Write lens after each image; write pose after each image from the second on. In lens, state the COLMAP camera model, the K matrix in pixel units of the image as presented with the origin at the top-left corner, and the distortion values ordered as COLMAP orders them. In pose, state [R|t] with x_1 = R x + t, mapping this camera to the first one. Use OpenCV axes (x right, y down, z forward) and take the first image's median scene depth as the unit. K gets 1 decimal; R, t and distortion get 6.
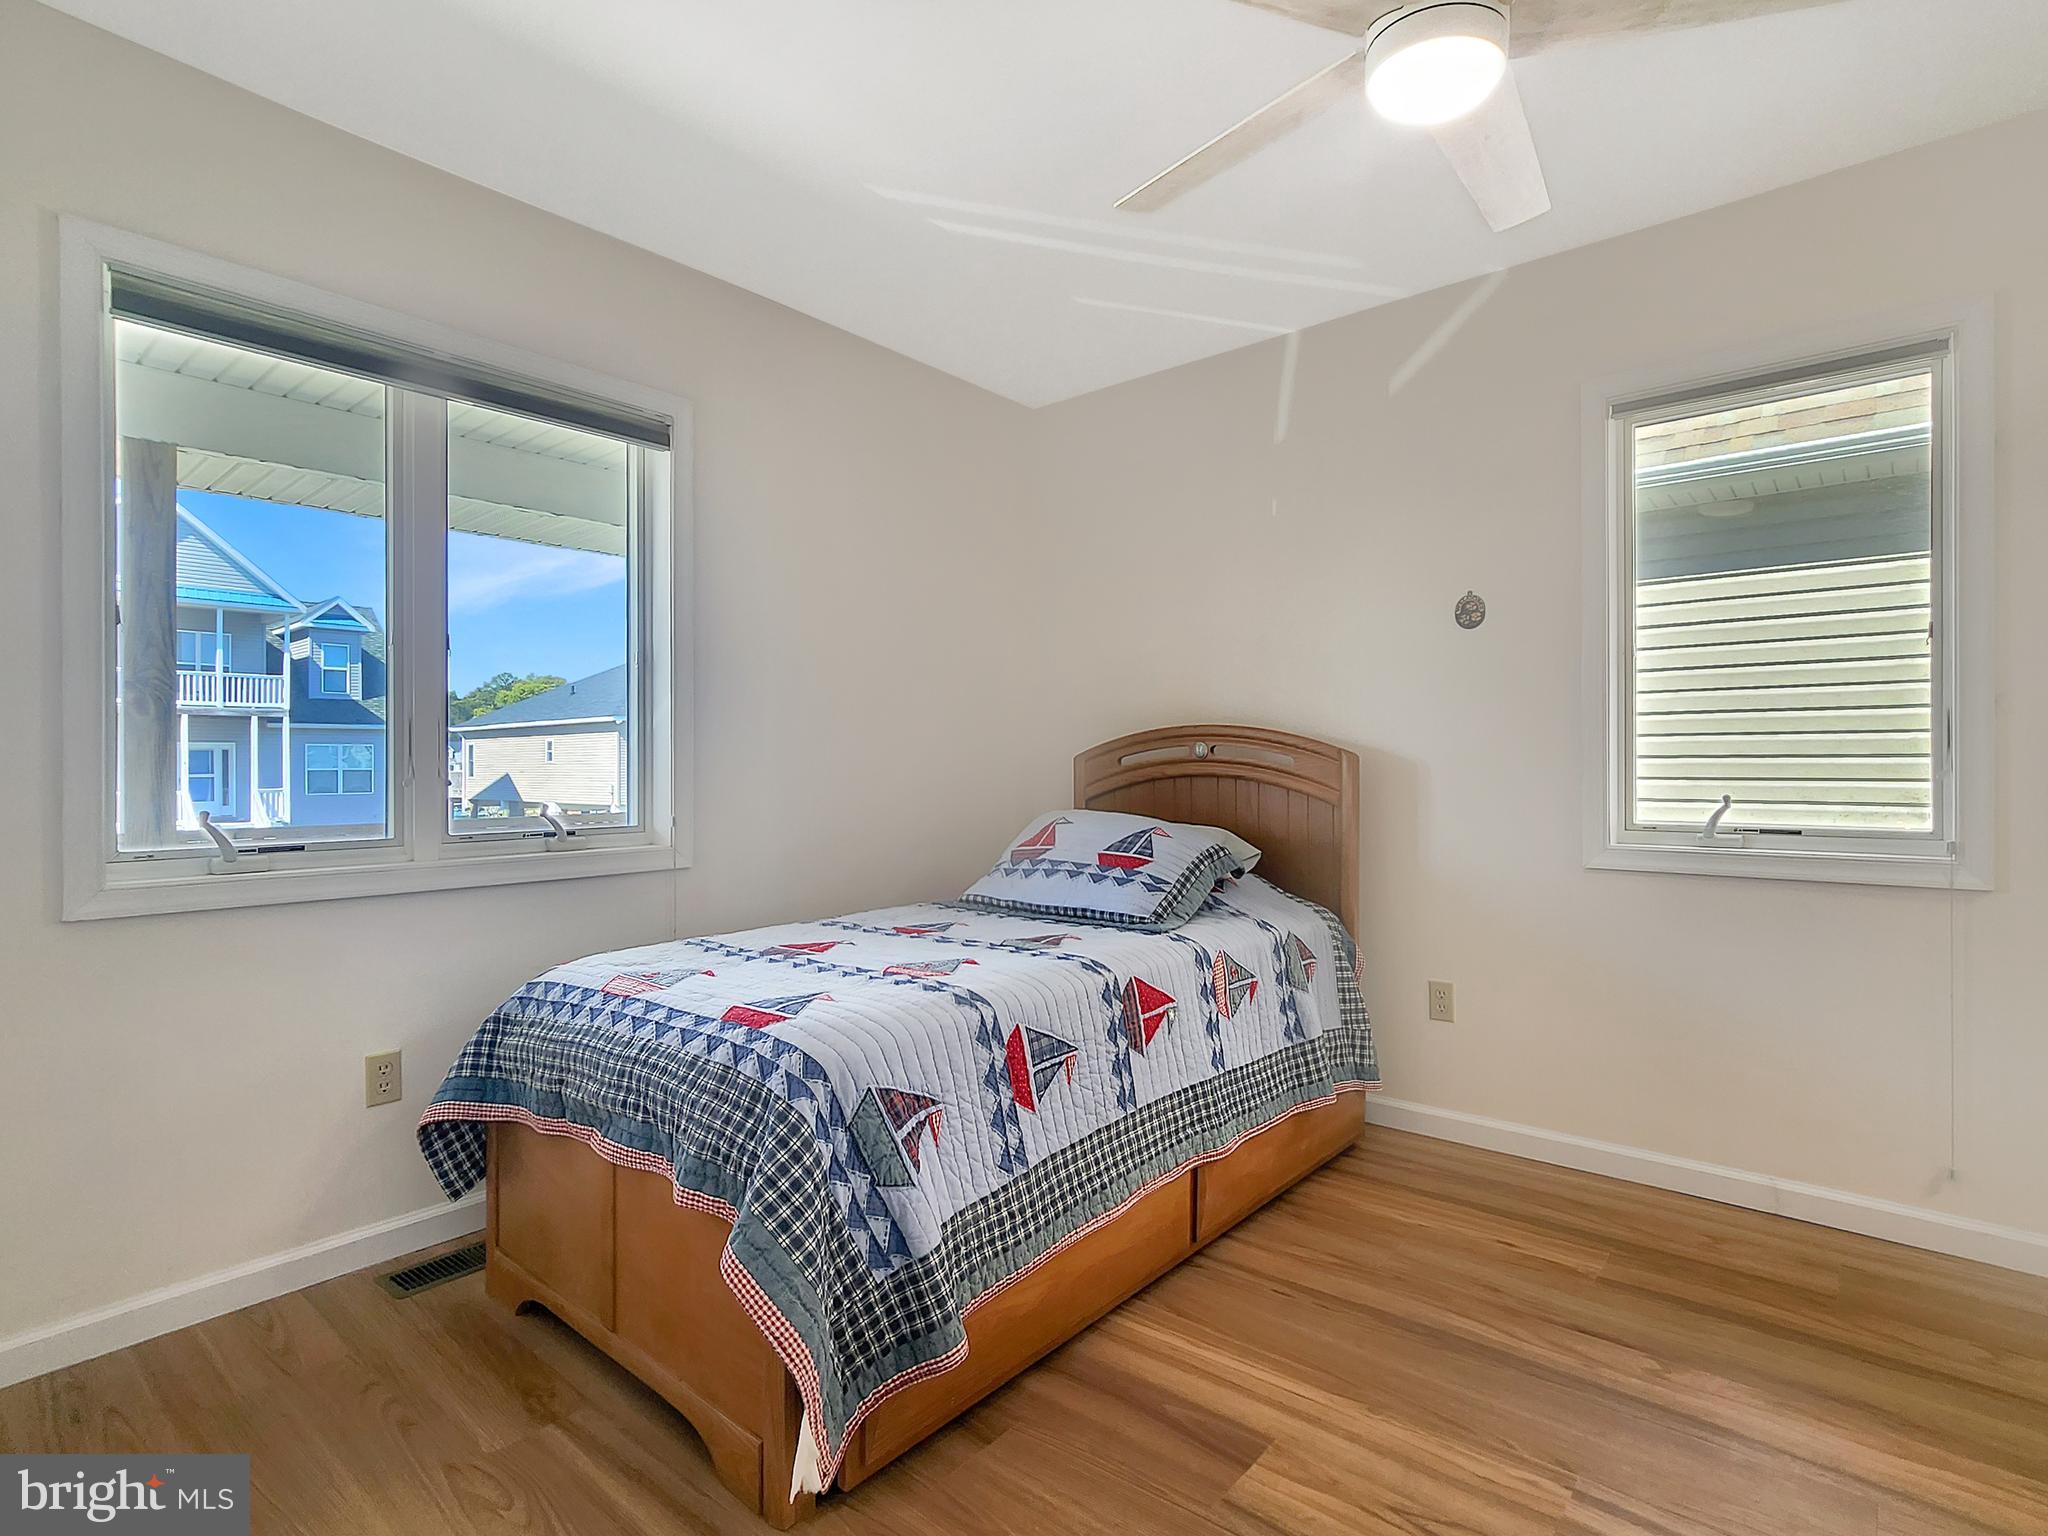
lens RADIAL K [[1134.9, 0, 1009.2], [0, 1134.9, 765.2], [0, 0, 1]] dist [0.005606, 0.000629]
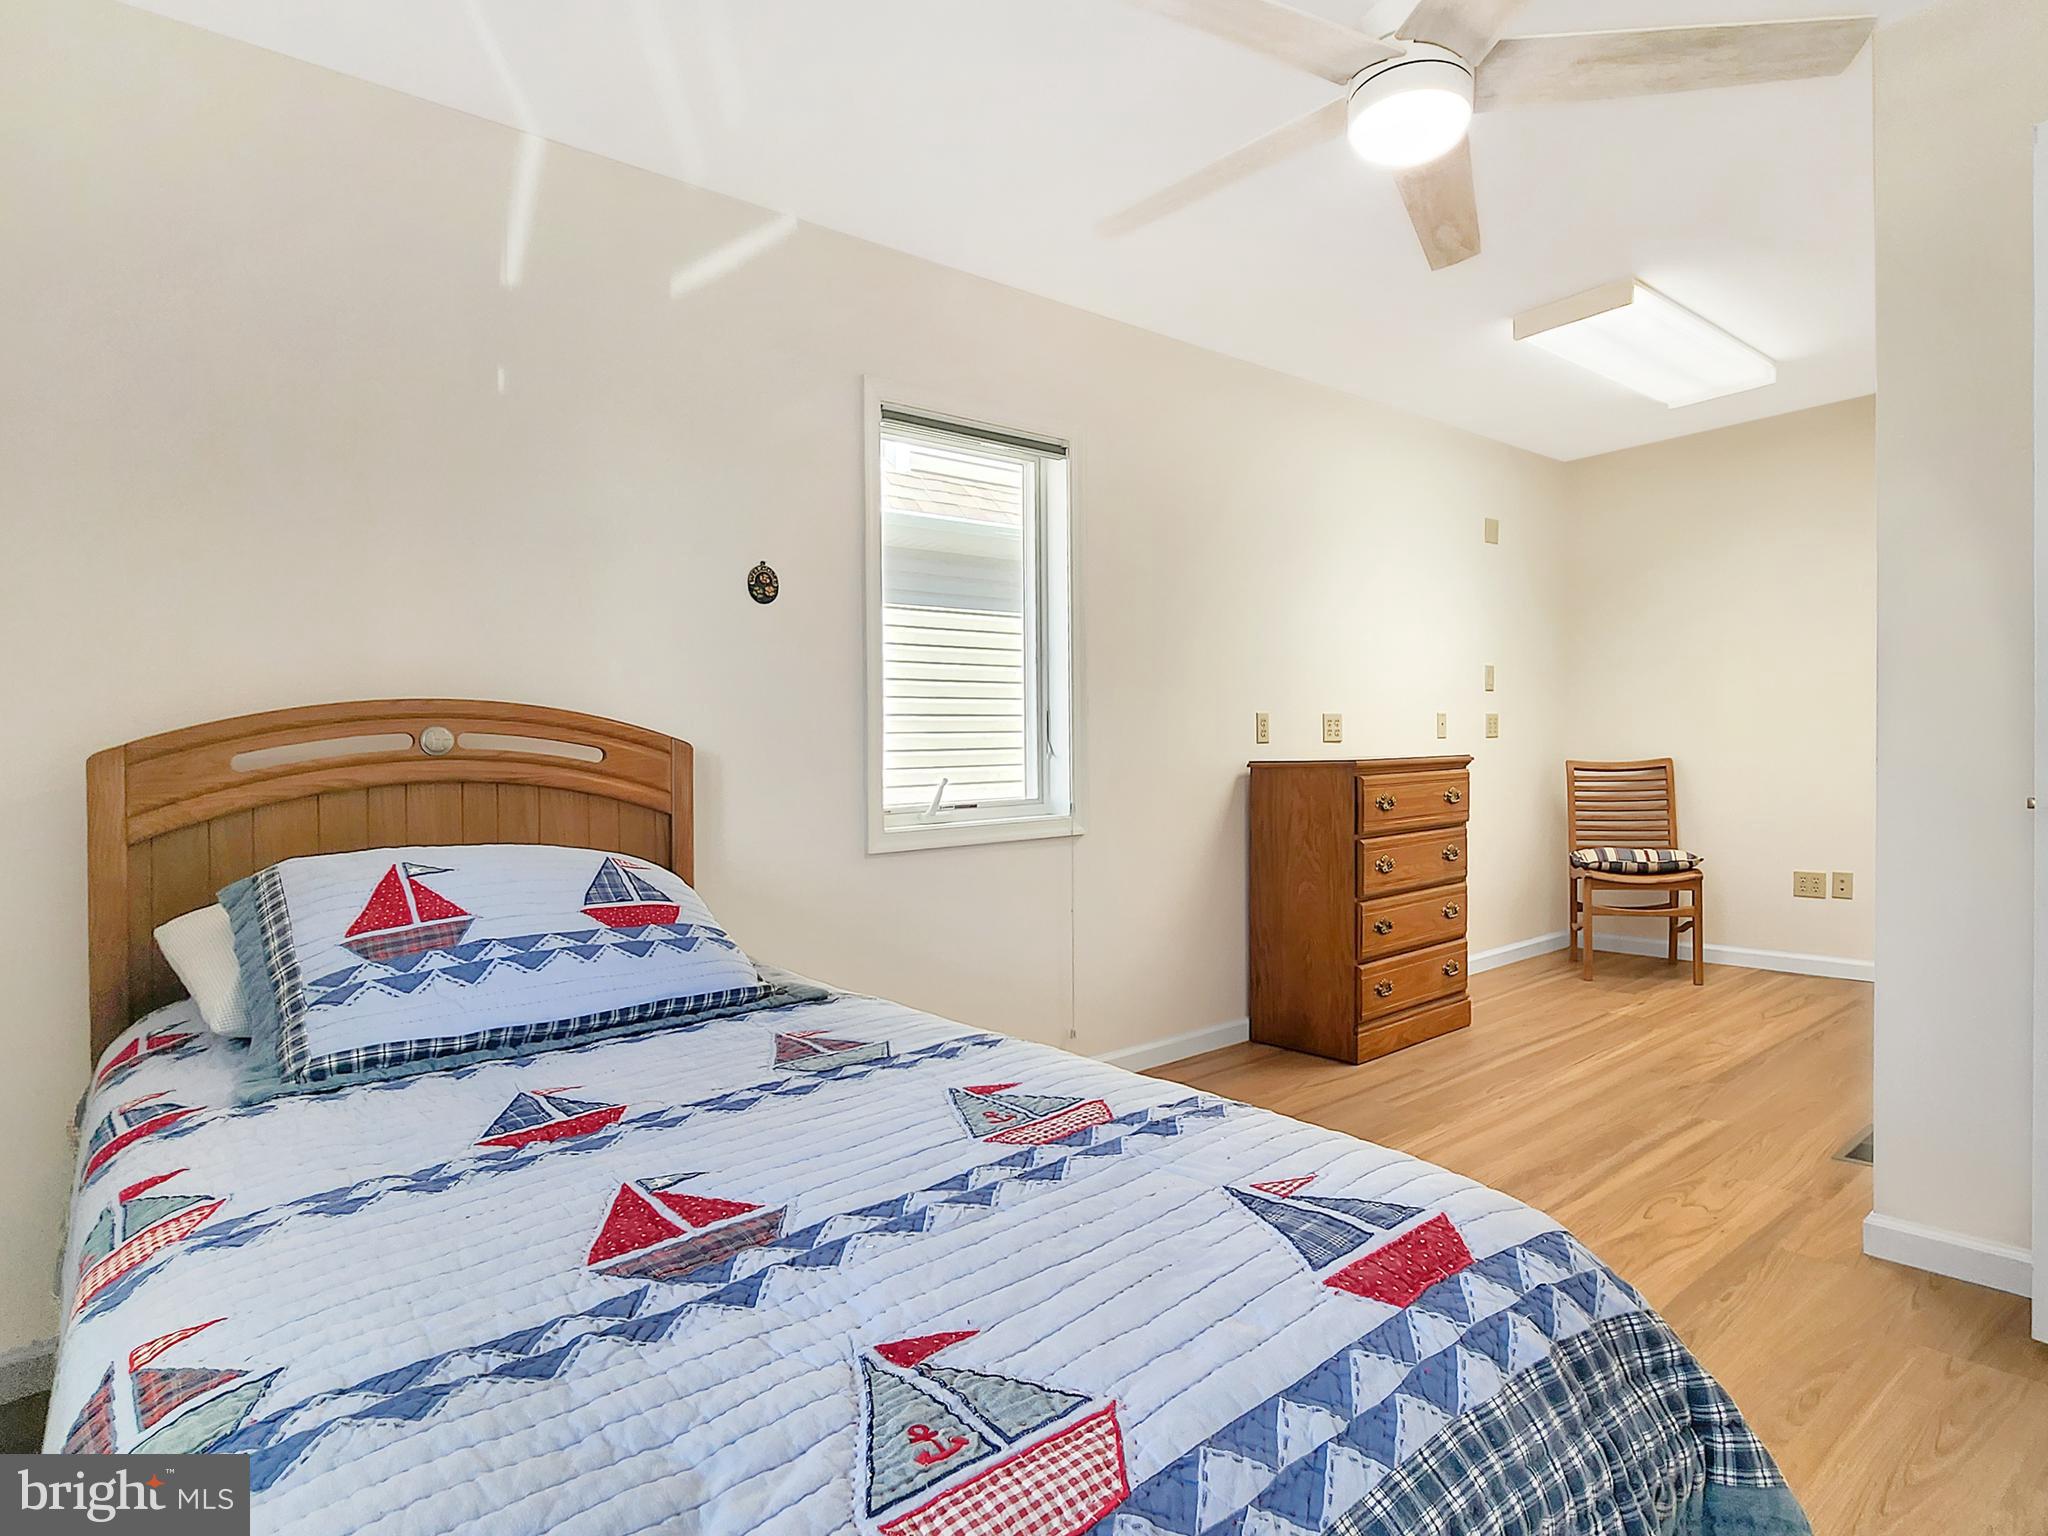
lens RADIAL K [[1134.9, 0, 1009.2], [0, 1134.9, 765.2], [0, 0, 1]] dist [0.005606, 0.000629]
pose [[0.105960, -0.012750, 0.994289, -0.463518], [0.026734, 0.999593, 0.009969, 0.002997], [-0.994011, 0.025525, 0.106258, 0.720915]]
